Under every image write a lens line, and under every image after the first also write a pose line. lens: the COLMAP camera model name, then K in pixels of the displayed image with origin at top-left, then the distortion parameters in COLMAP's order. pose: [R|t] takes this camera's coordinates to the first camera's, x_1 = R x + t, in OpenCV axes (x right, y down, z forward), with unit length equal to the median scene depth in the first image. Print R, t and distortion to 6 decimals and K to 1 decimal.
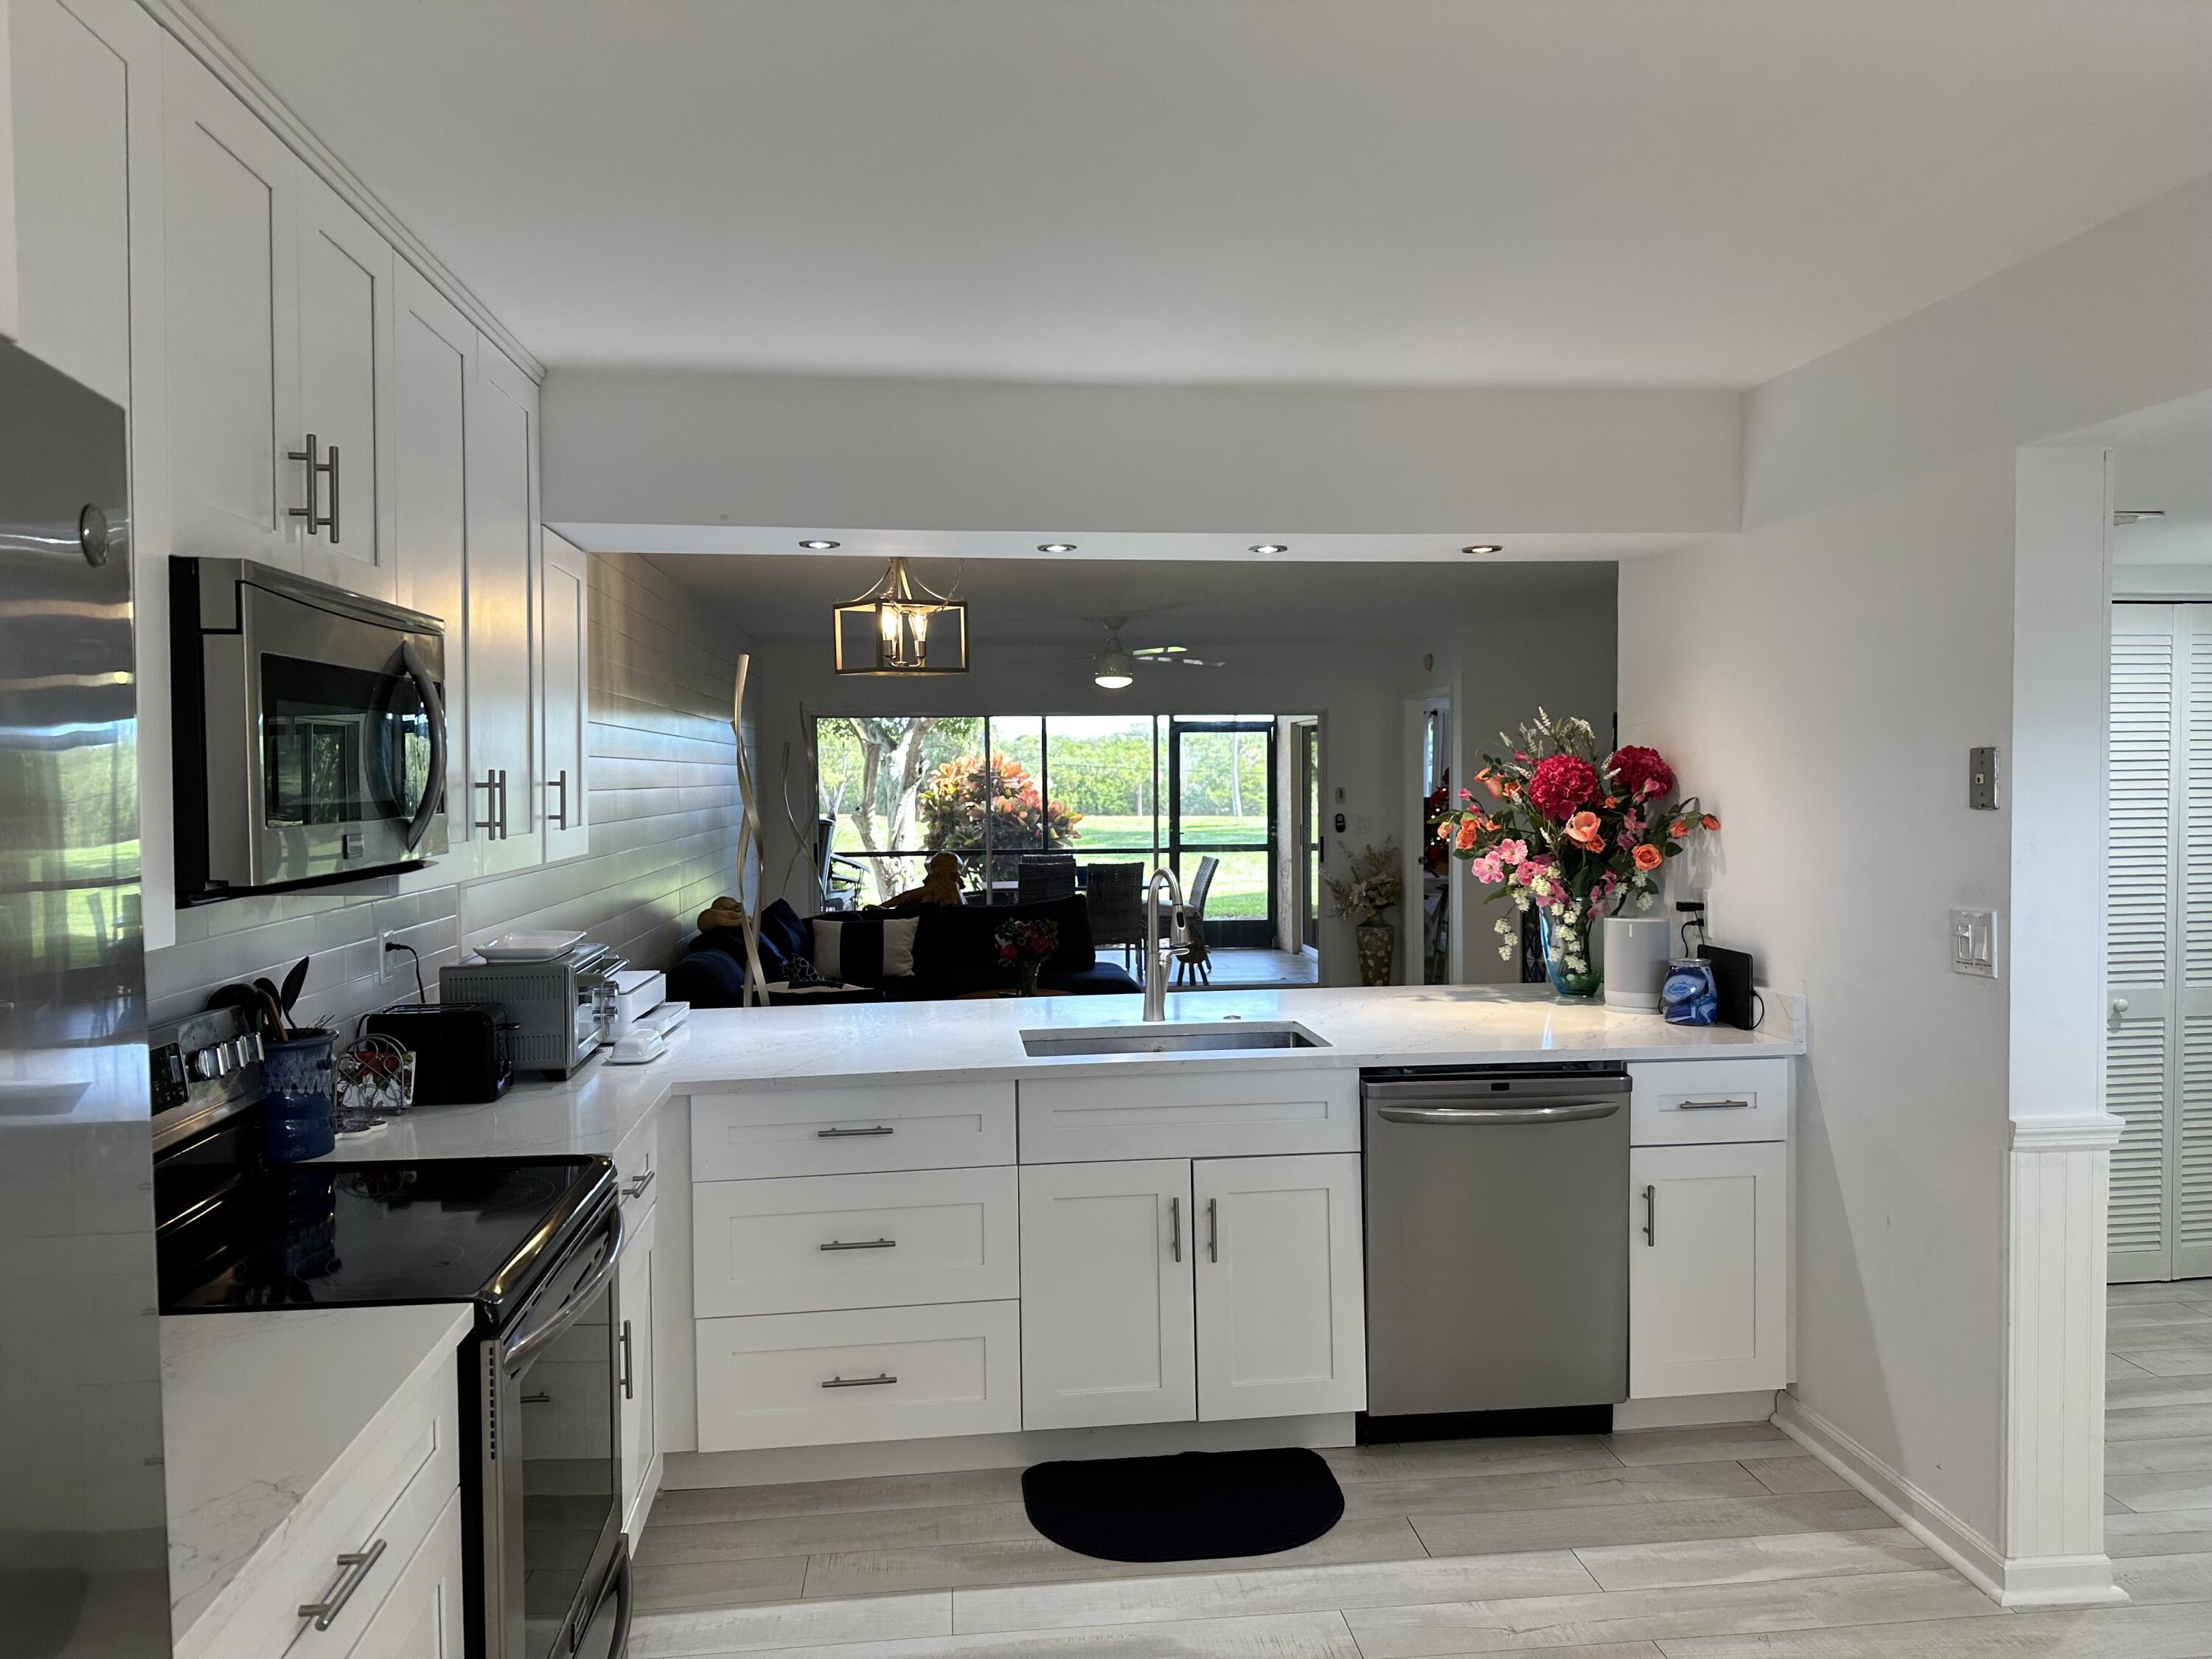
lens RADIAL K [[1528.1, 0, 1106.0], [0, 1528.1, 829.5], [0, 0, 1]] dist [0.143941, -0.263036]
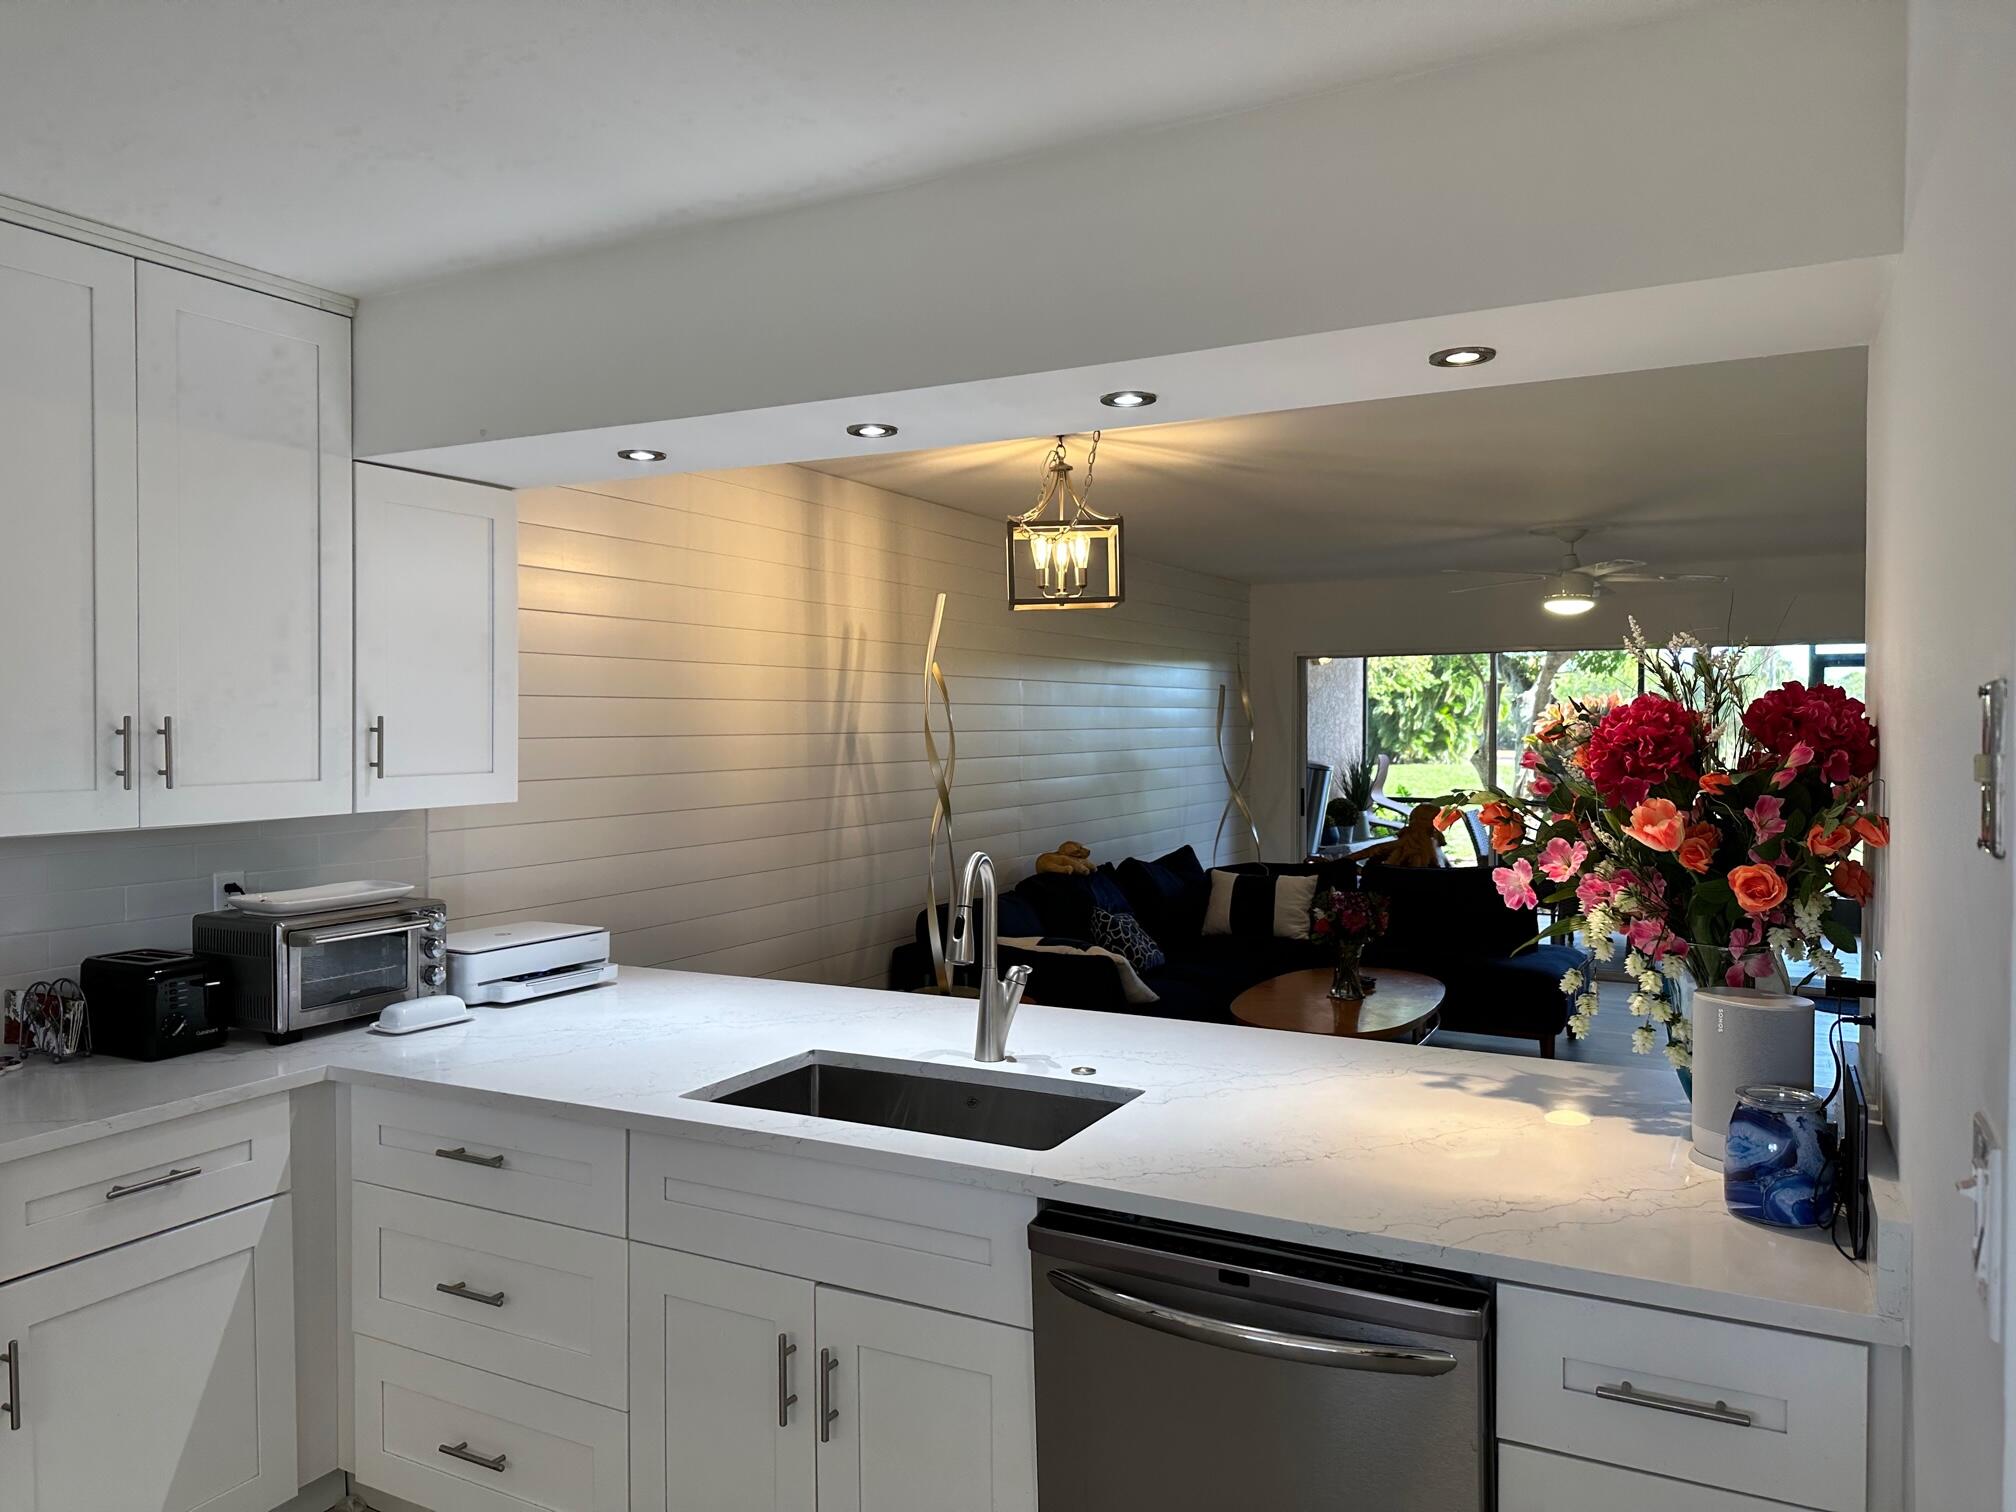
lens RADIAL K [[1392.7, 0, 1008.0], [0, 1392.7, 756.0], [0, 0, 1]] dist [0.143941, -0.263036]
pose [[0.825738, 0.022264, -0.563614, 0.380413], [-0.025587, 0.999671, 0.002002, -0.020705], [0.563473, 0.012768, 0.826036, 0.410515]]
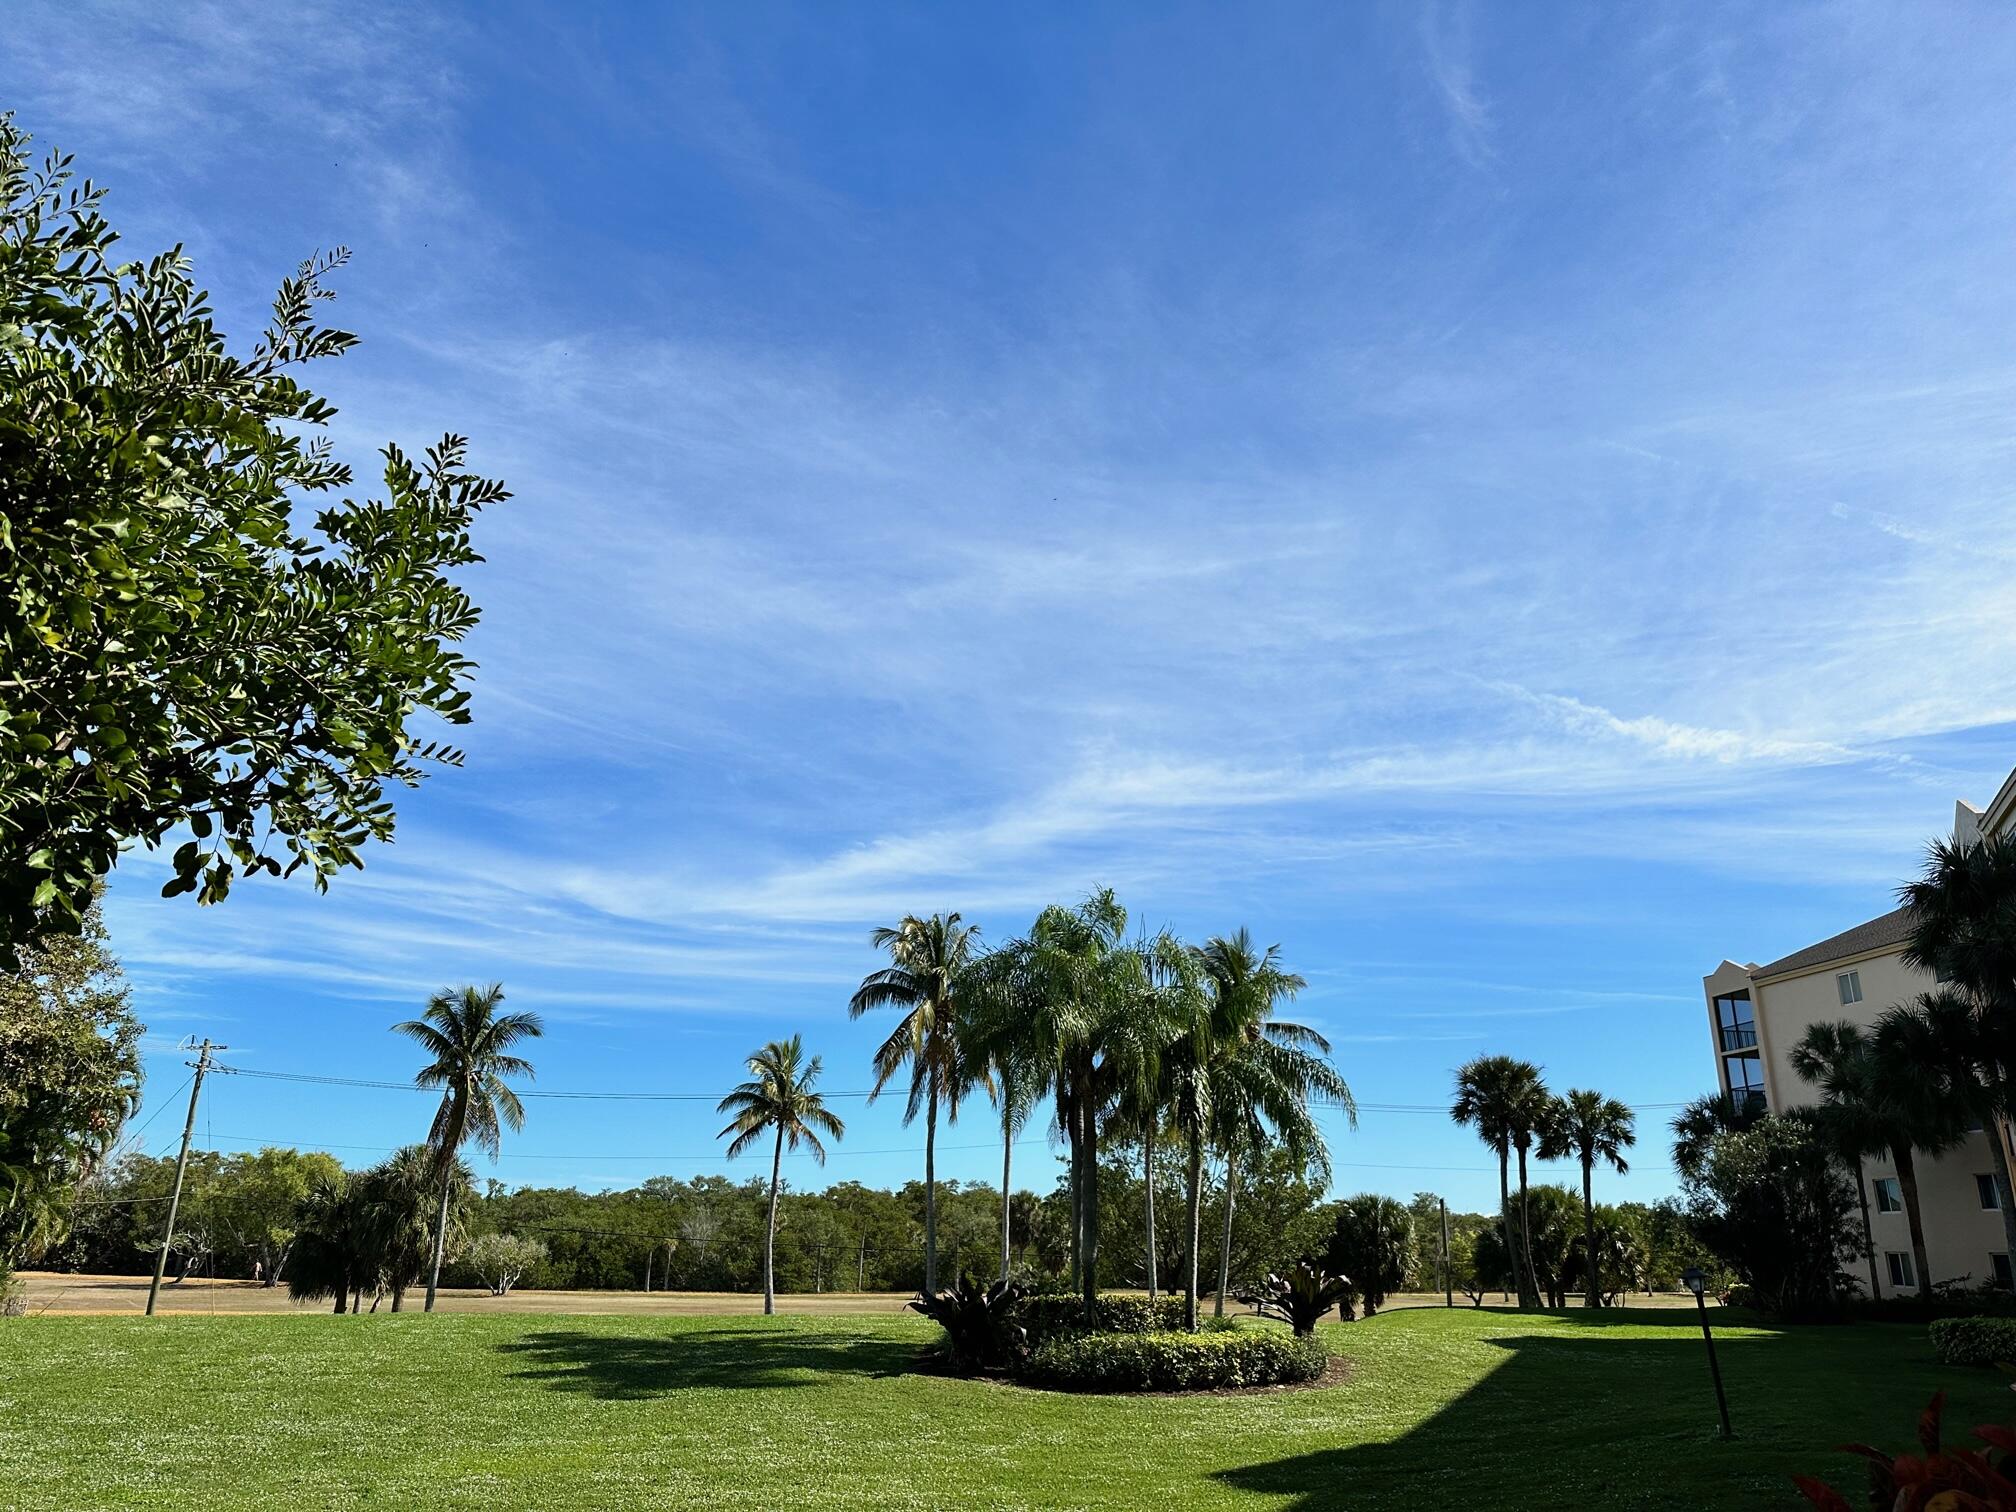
lens RADIAL K [[1391.4, 0, 1000.8], [0, 1391.4, 732.6], [0, 0, 1]] dist [0.142136, -0.255128]
pose [[0.968648, 0.106212, 0.224589, 0.095407], [-0.015188, 0.927632, -0.373186, -0.195257], [-0.247973, 0.358075, 0.900162, 3.403476]]
